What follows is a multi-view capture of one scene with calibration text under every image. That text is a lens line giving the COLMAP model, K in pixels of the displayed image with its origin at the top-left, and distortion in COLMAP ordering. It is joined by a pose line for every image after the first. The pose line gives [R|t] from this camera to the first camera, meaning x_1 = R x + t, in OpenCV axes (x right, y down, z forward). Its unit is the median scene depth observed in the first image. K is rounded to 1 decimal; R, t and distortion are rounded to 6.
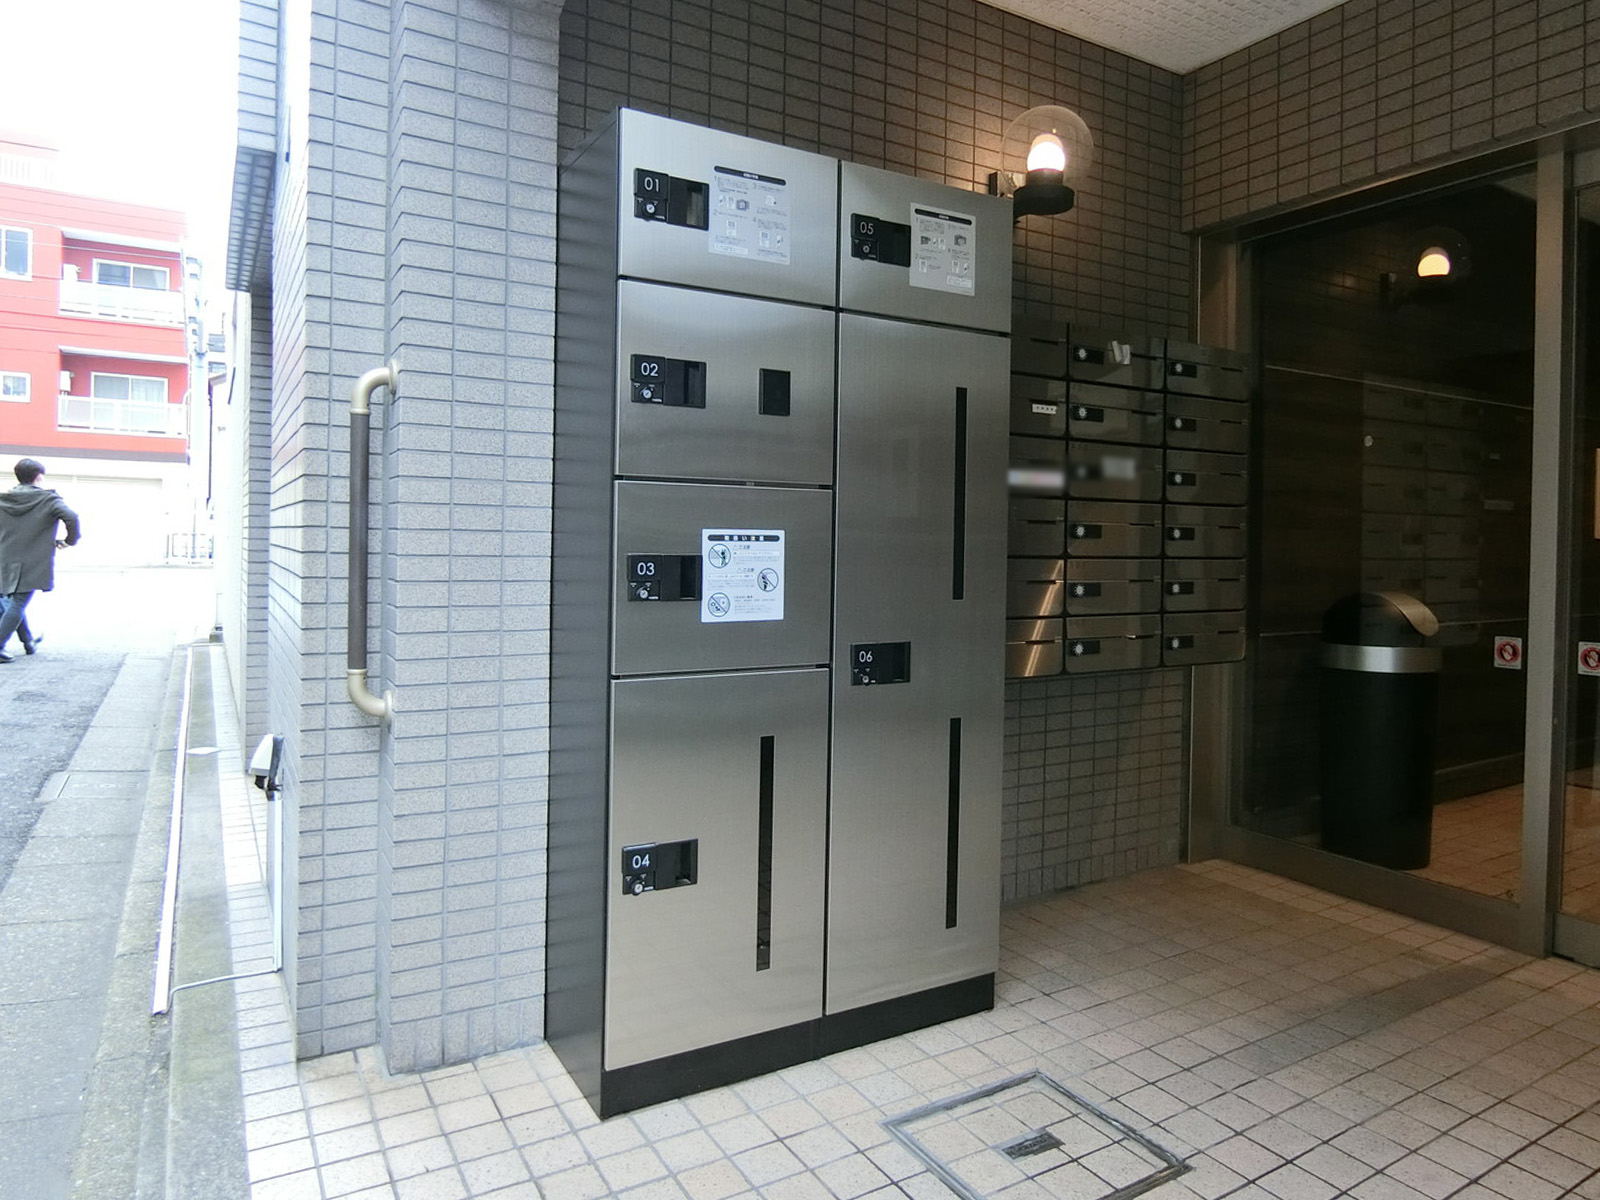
lens RADIAL K [[1008.6, 0, 860.7], [0, 1008.6, 562.7], [0, 0, 1]] dist [-0.037569, -0.003687]
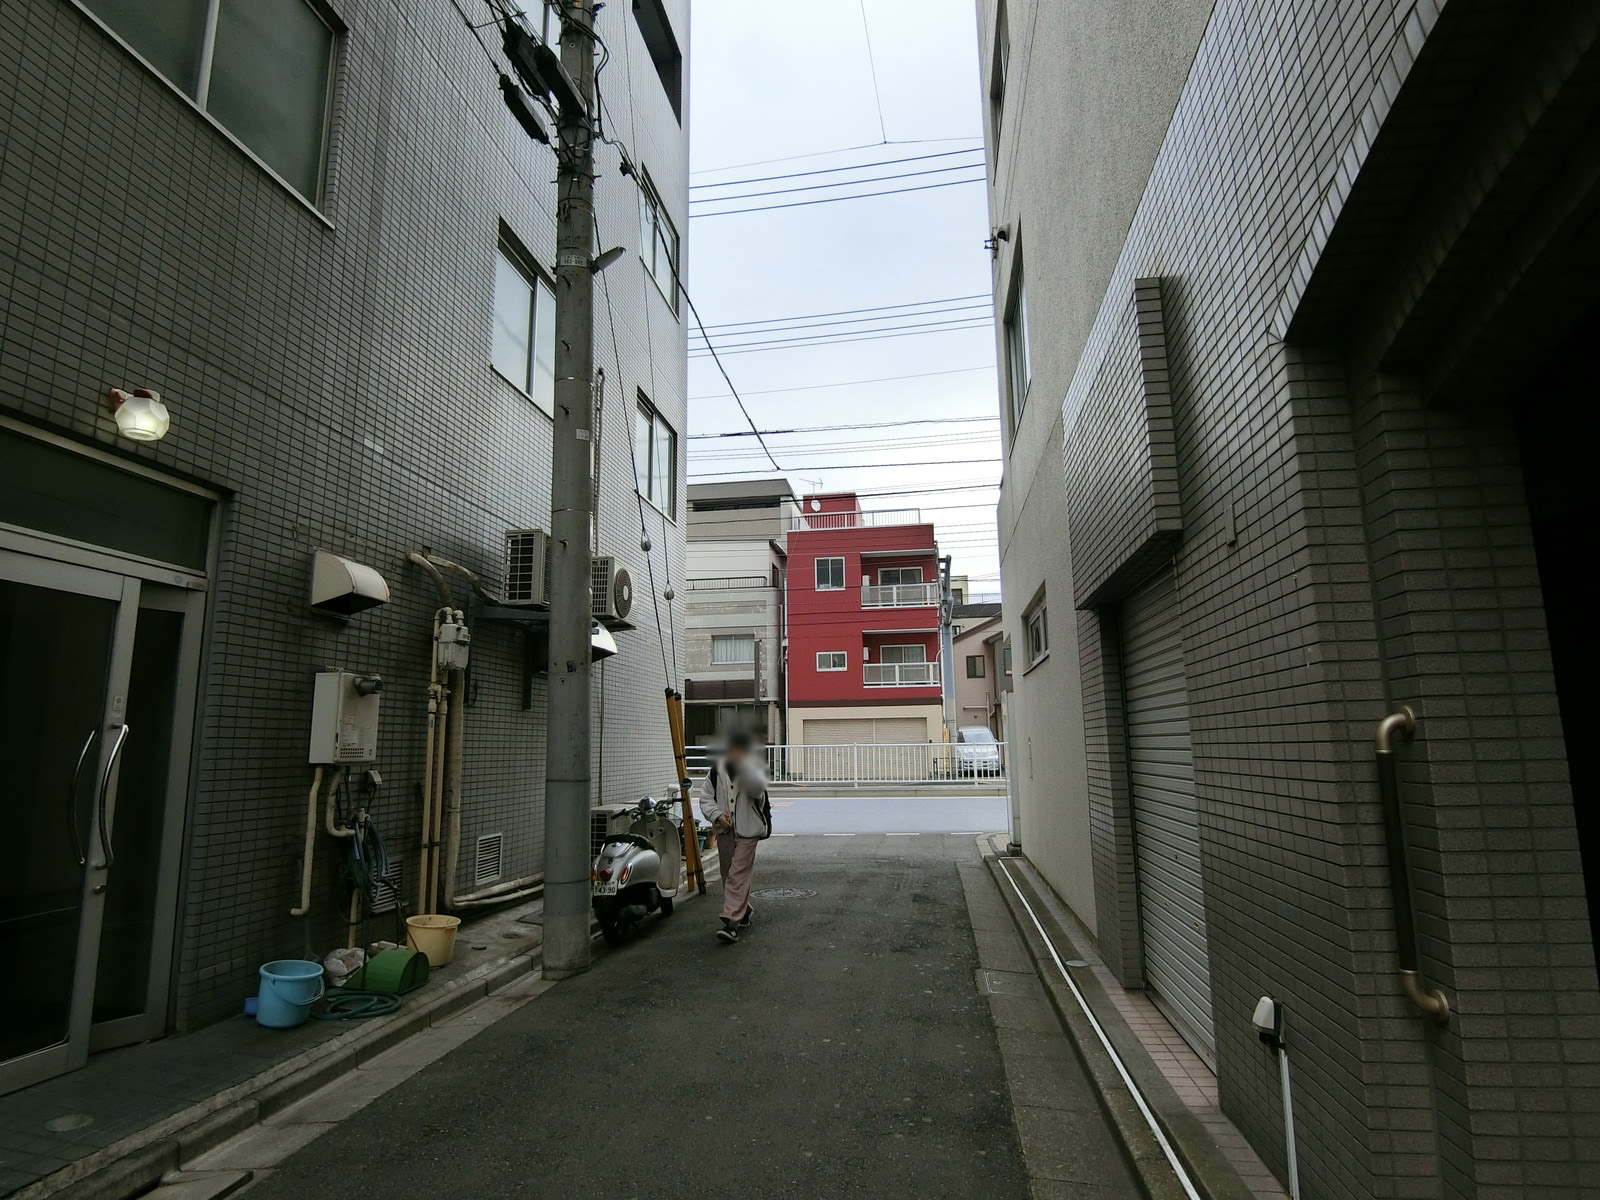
lens RADIAL K [[869.2, 0, 800.0], [0, 869.2, 600.0], [0, 0, 1]] dist [-0.029282, -0.003746]
pose [[0.744330, -0.144690, -0.651949, -0.311553], [0.019541, 0.980548, -0.195307, -0.138469], [0.667526, 0.132633, 0.732678, -0.279655]]
